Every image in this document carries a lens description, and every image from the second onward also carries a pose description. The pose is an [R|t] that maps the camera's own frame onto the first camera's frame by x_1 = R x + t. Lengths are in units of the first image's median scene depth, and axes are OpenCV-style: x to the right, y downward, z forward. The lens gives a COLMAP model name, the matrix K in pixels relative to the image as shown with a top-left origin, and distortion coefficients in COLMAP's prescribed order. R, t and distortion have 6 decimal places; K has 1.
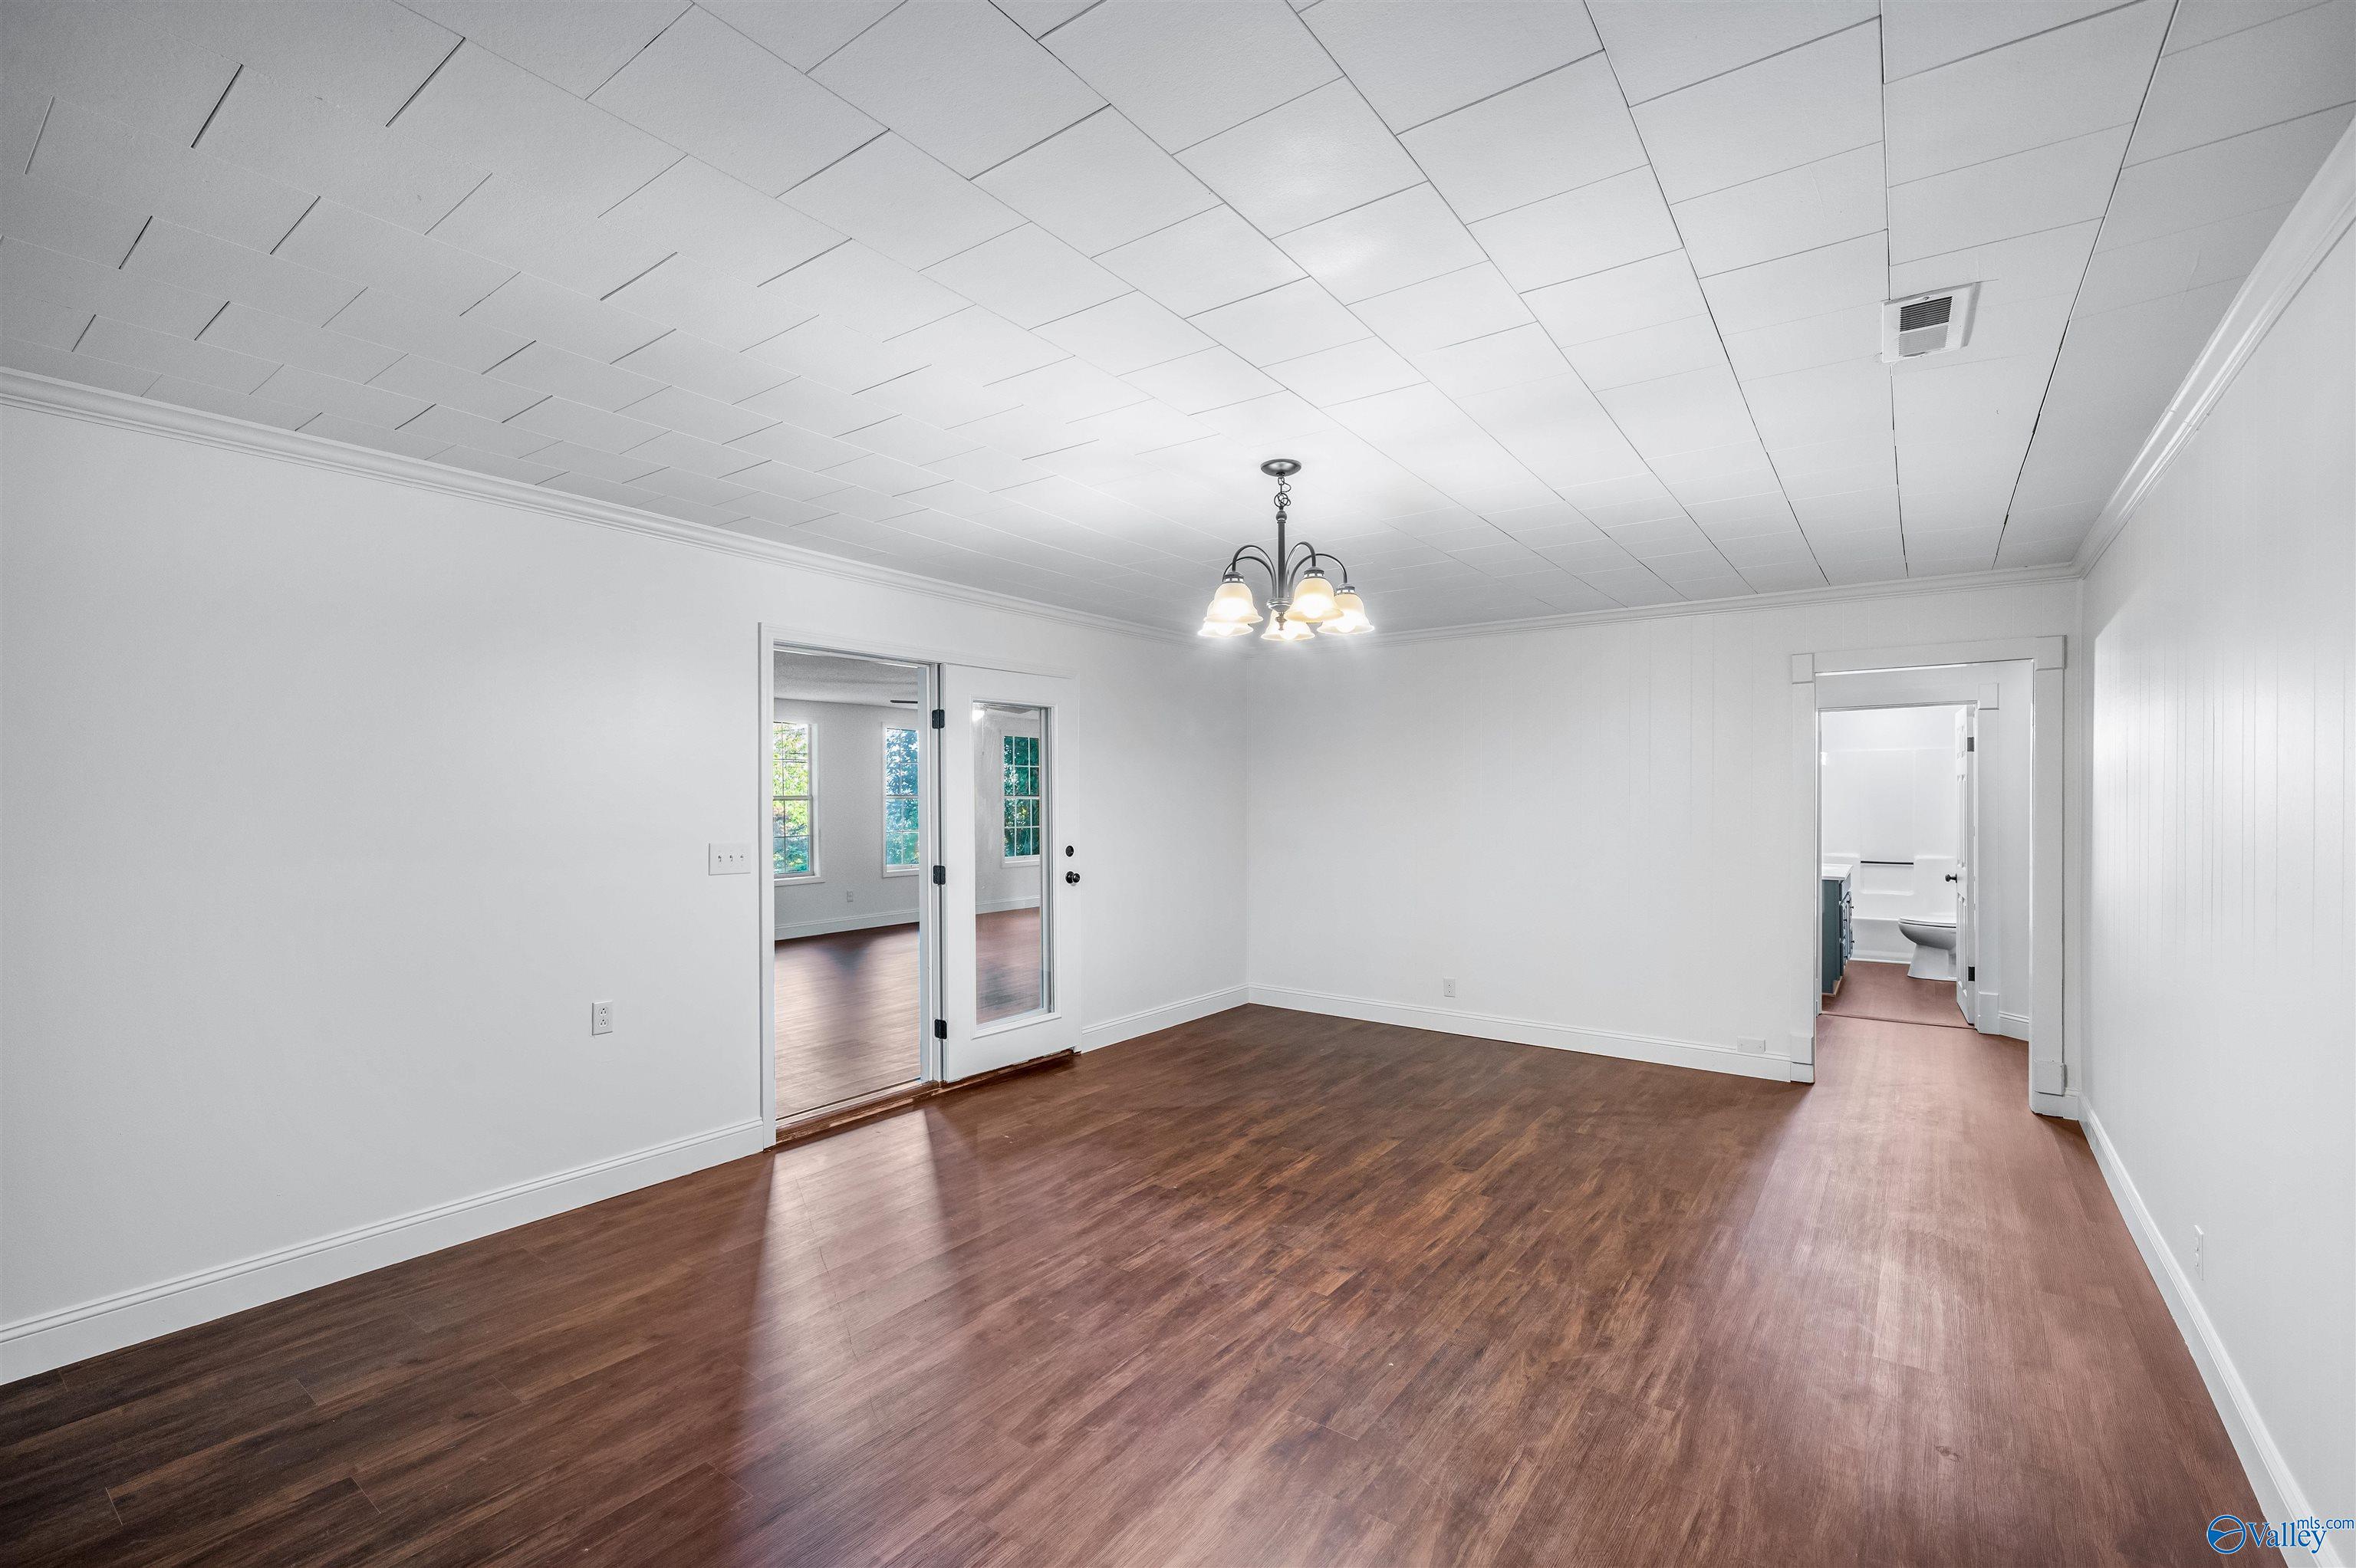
lens RADIAL K [[1011.8, 0, 1181.8], [0, 1011.8, 785.7], [0, 0, 1]] dist [-0.002421, 0.000395]
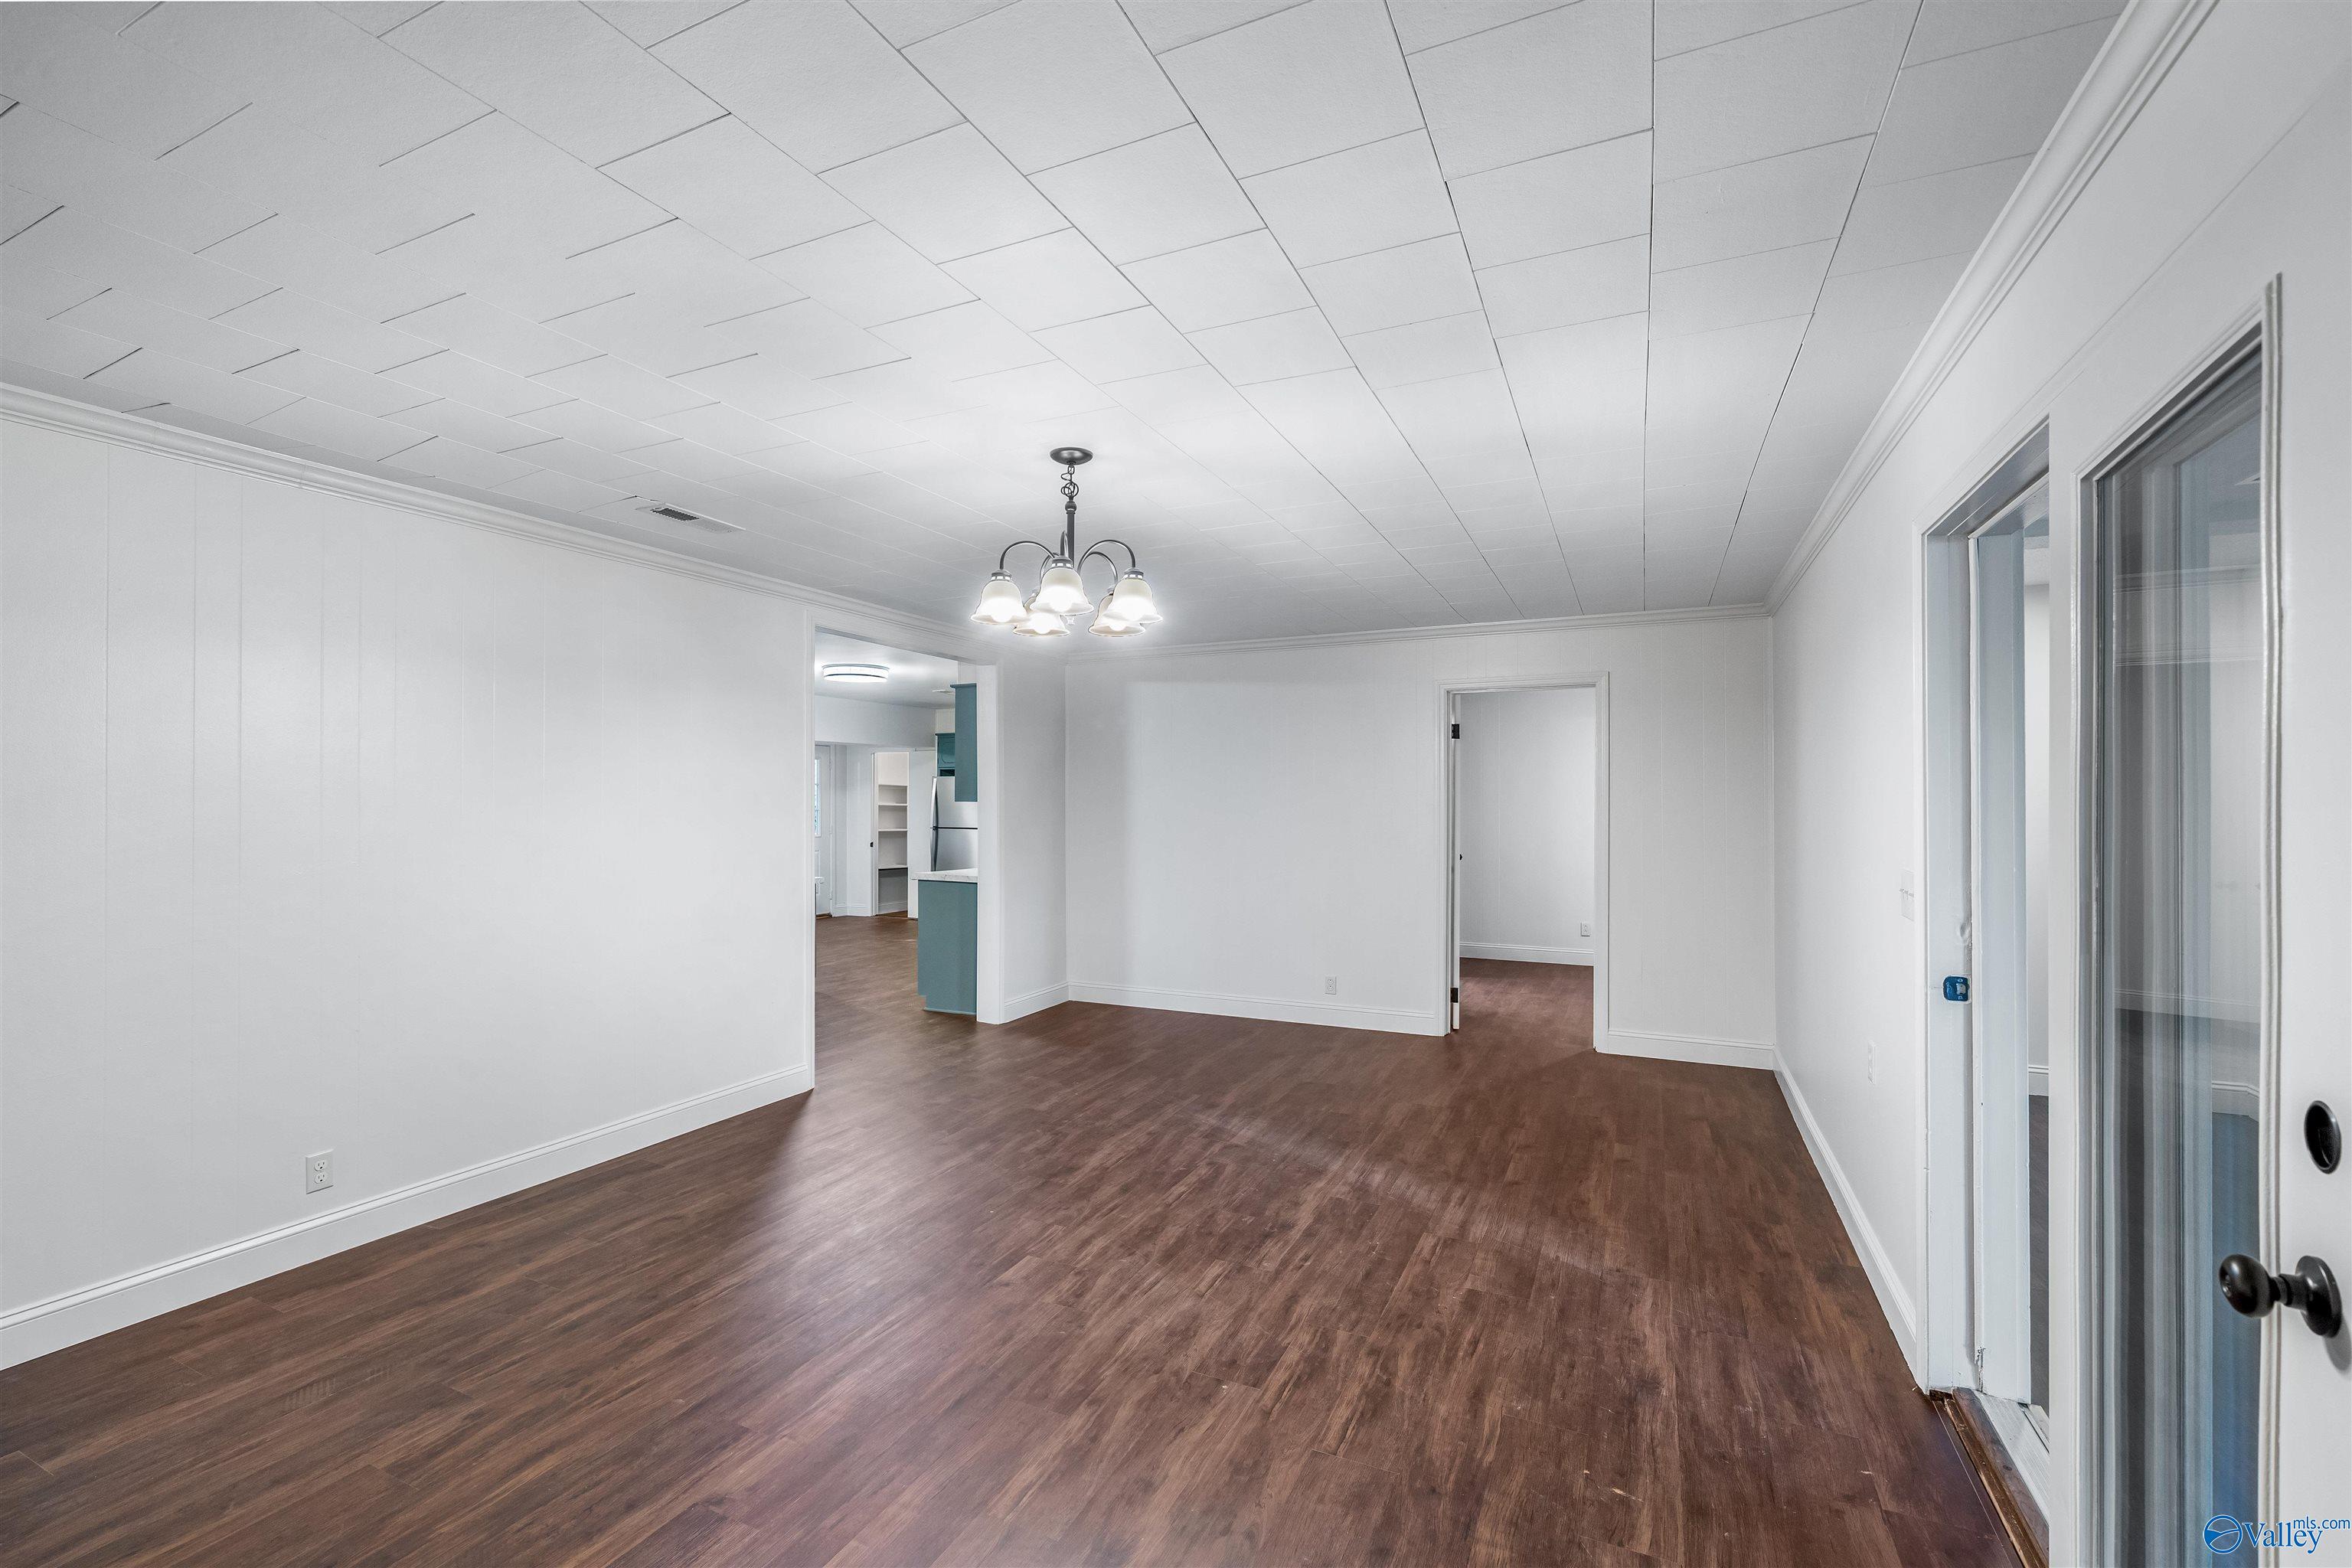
lens RADIAL K [[1010.2, 0, 1167.7], [0, 1010.2, 797.5], [0, 0, 1]] dist [-0.002421, 0.000395]
pose [[-0.983825, -0.001330, -0.179130, 0.184941], [0.000816, 0.999929, -0.011908, 0.020320], [0.179133, -0.011861, -0.983753, 2.035877]]
